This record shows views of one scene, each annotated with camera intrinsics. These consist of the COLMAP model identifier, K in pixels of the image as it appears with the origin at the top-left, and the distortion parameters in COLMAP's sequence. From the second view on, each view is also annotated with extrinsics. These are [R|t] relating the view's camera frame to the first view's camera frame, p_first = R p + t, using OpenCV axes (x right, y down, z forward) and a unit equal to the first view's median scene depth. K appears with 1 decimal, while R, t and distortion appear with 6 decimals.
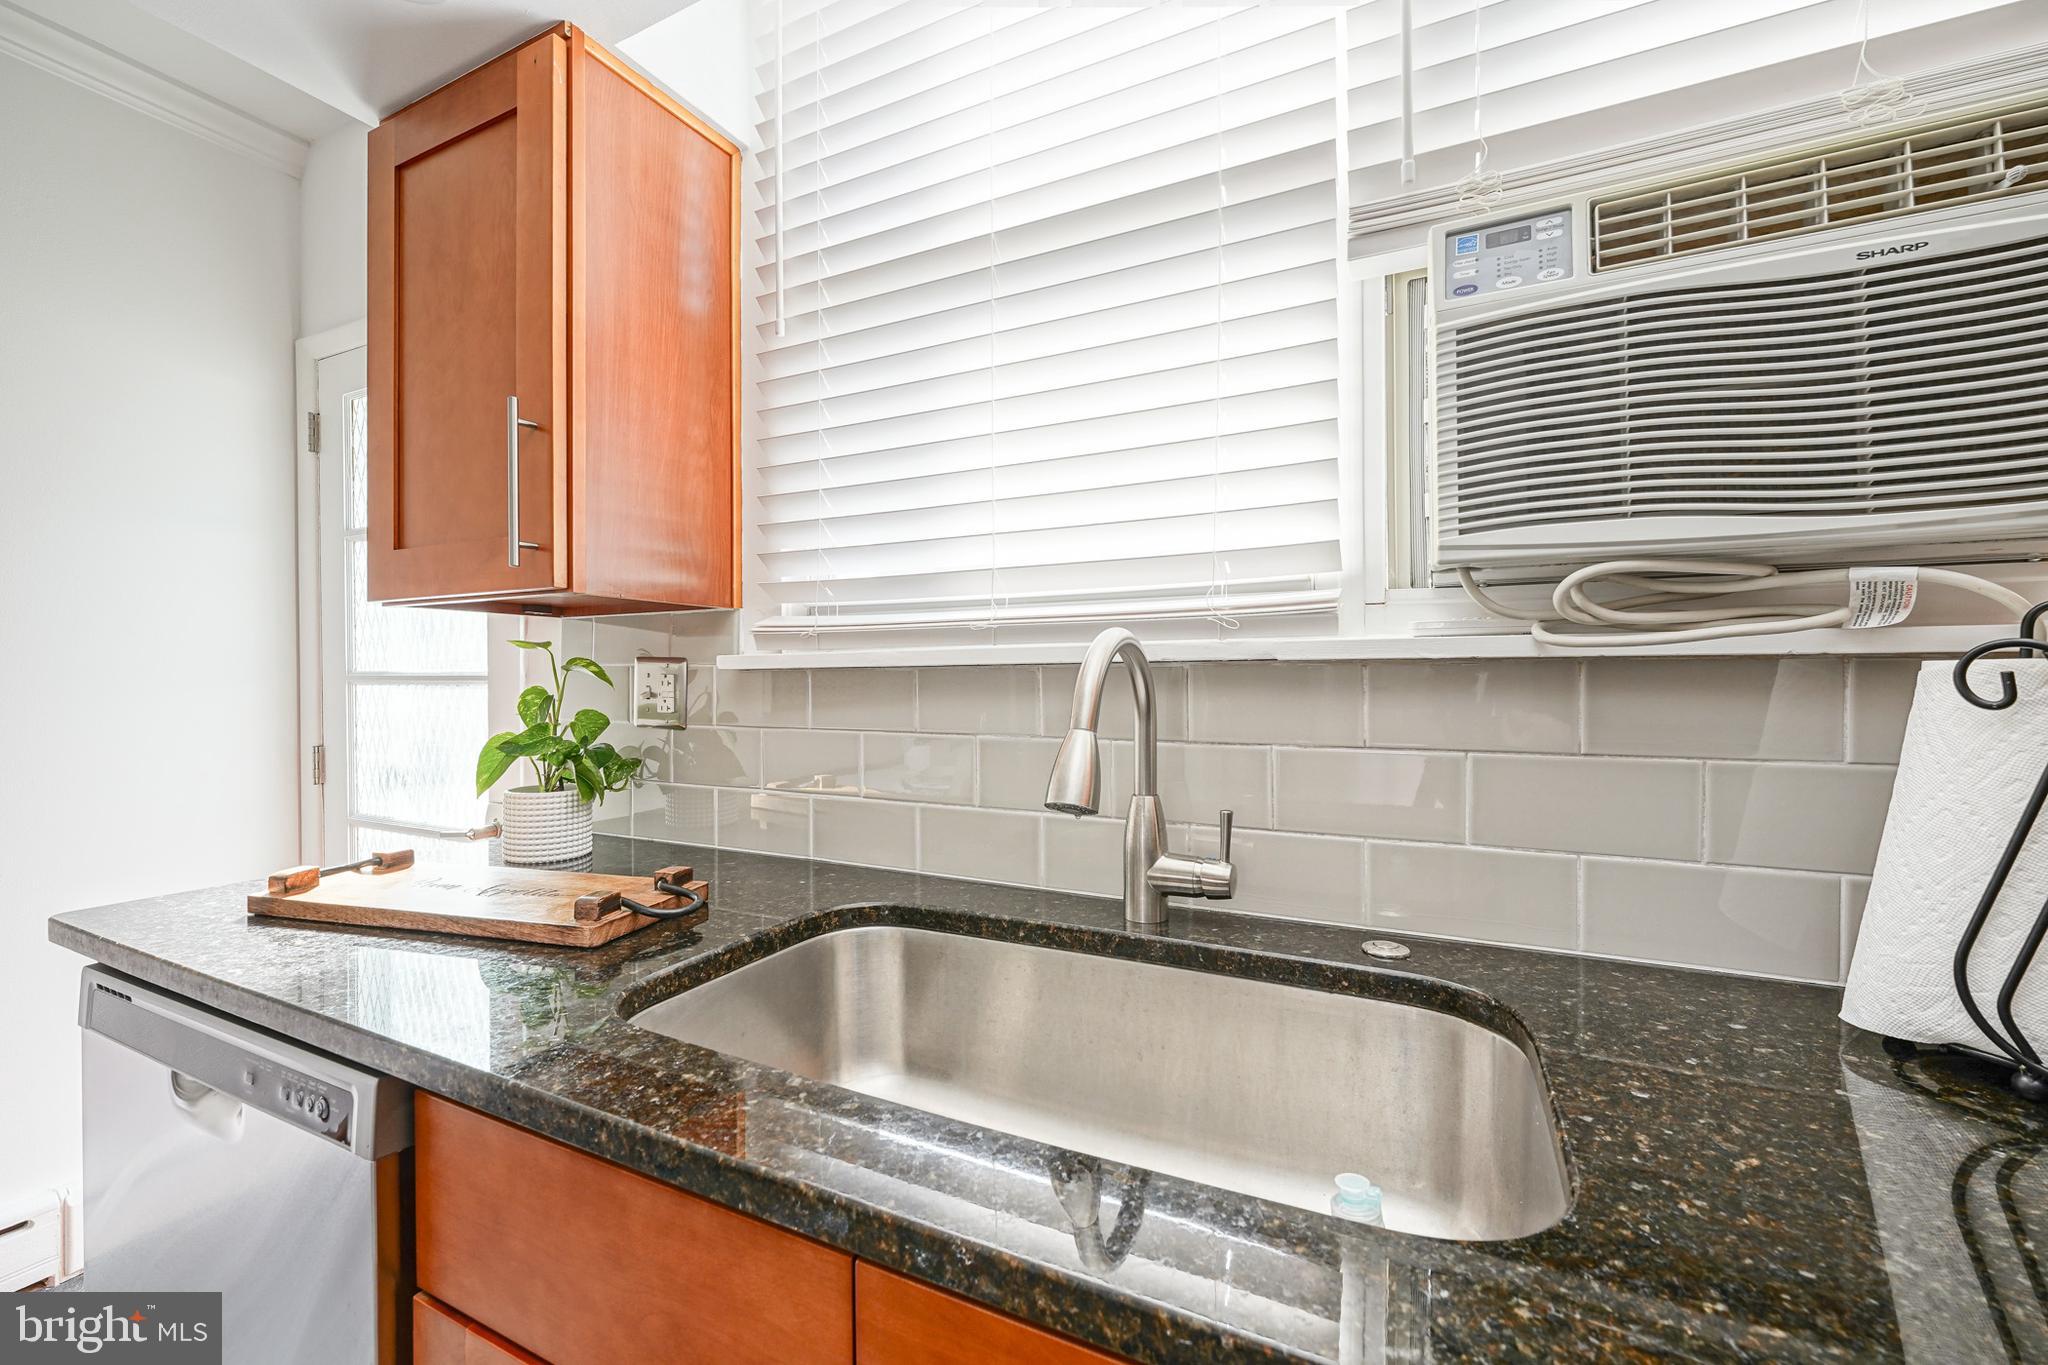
lens RADIAL K [[840.9, 0, 1000.3], [0, 840.9, 686.3], [0, 0, 1]] dist [-0.001437, 0.000446]
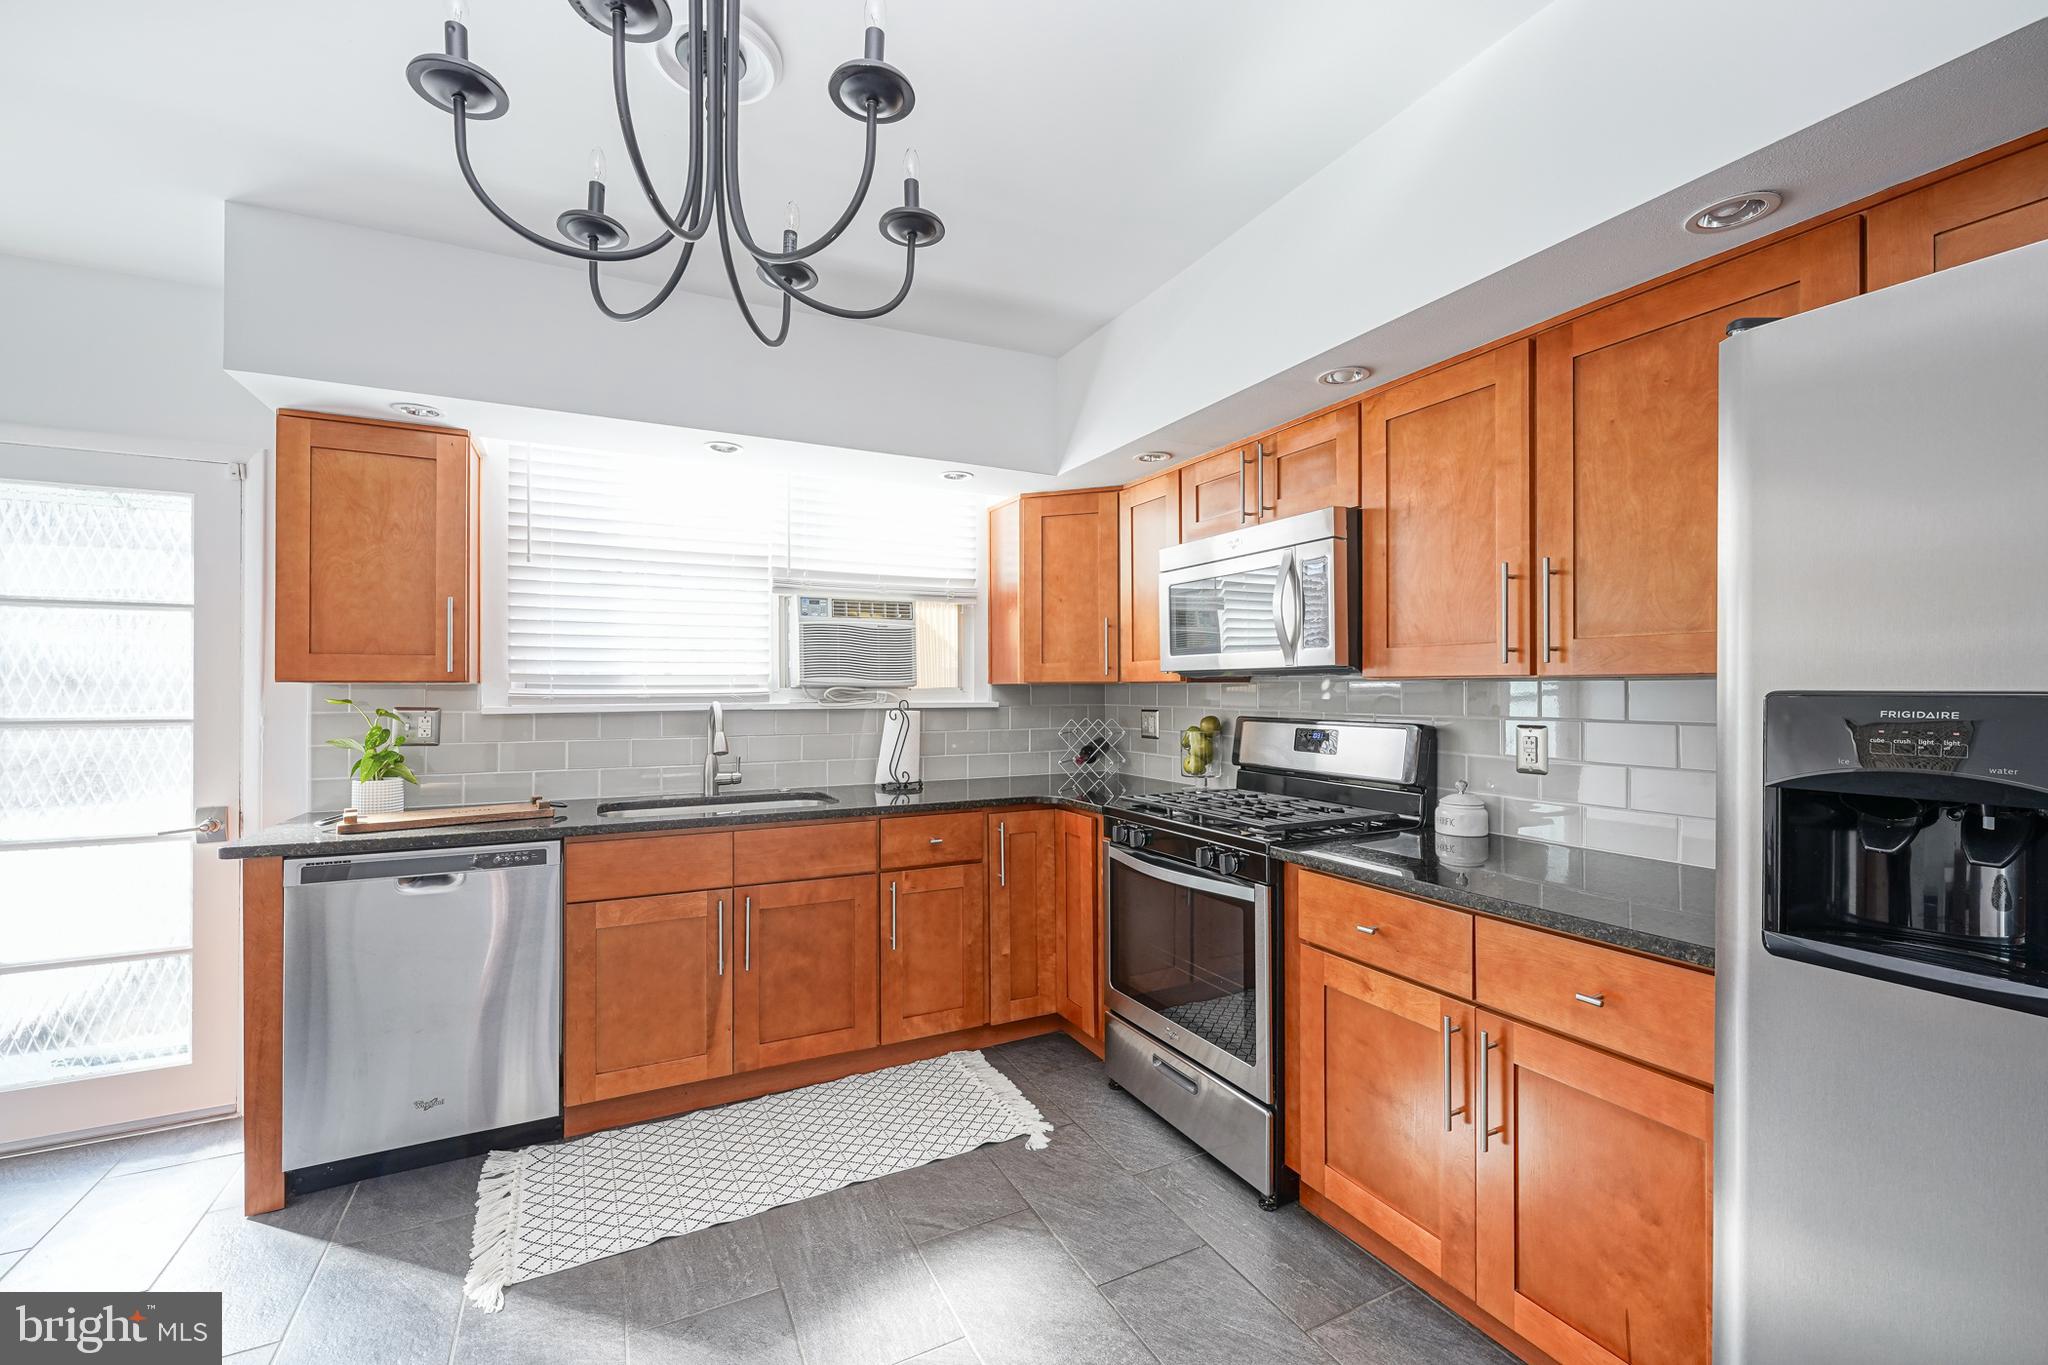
lens RADIAL K [[840.9, 0, 1040.9], [0, 840.9, 688.1], [0, 0, 1]] dist [-0.001437, 0.000446]
pose [[0.578931, 0.005034, 0.815361, -1.636516], [0.008187, 0.999895, -0.011987, -0.064550], [-0.815335, 0.013615, 0.578829, -1.765134]]
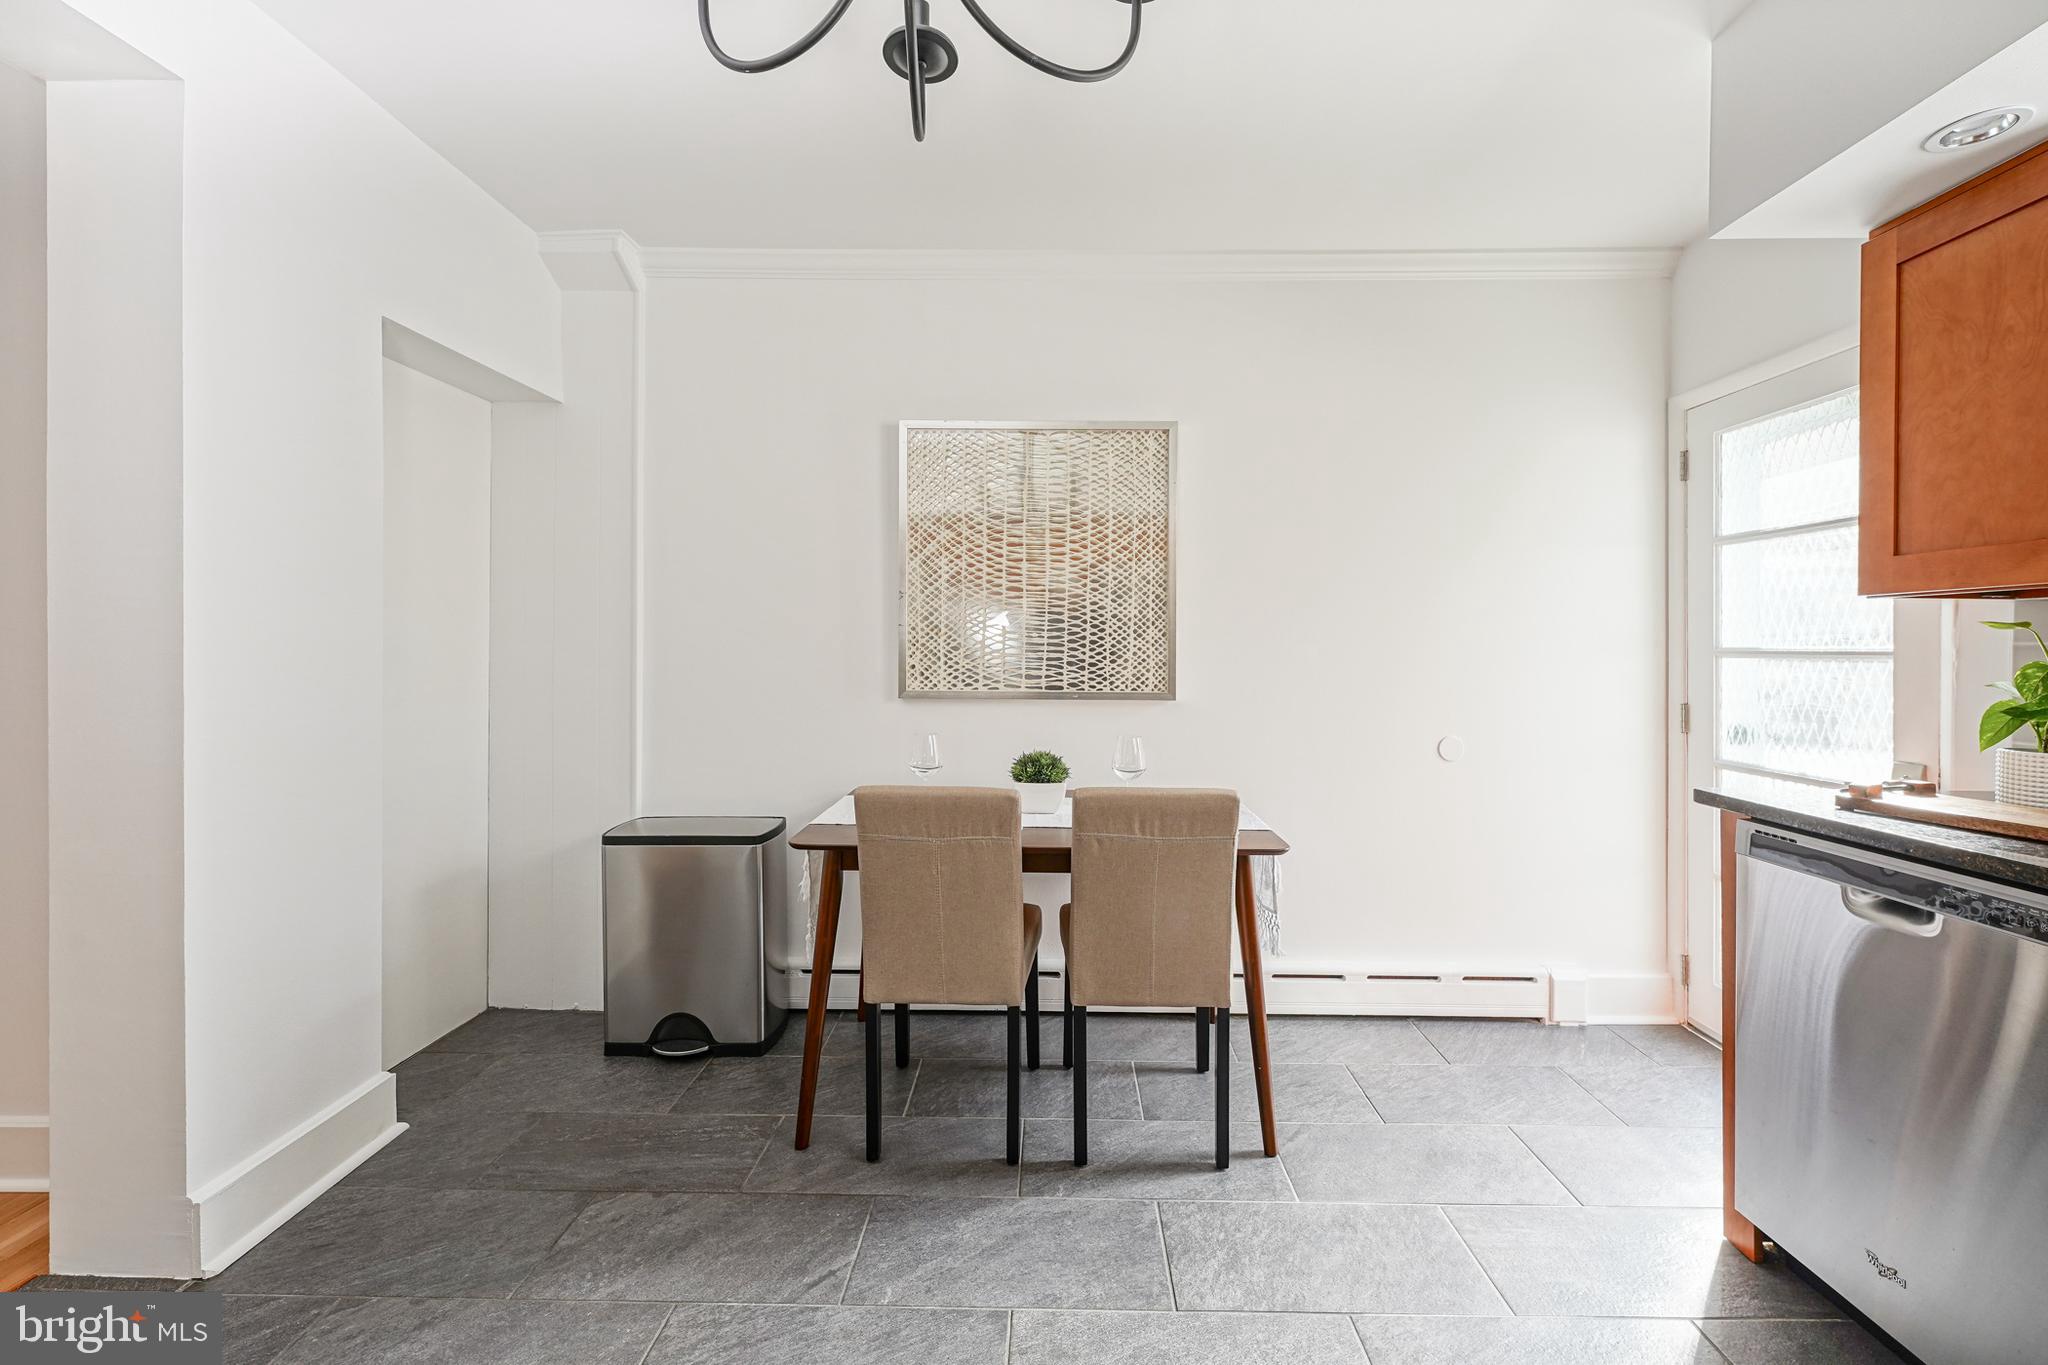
lens RADIAL K [[840.9, 0, 1041.5], [0, 840.9, 648.8], [0, 0, 1]] dist [-0.001437, 0.000446]
pose [[0.431742, 0.006584, -0.901973, -0.130229], [-0.019960, 0.999798, -0.002255, 0.015560], [0.901776, 0.018977, 0.431787, -0.954203]]
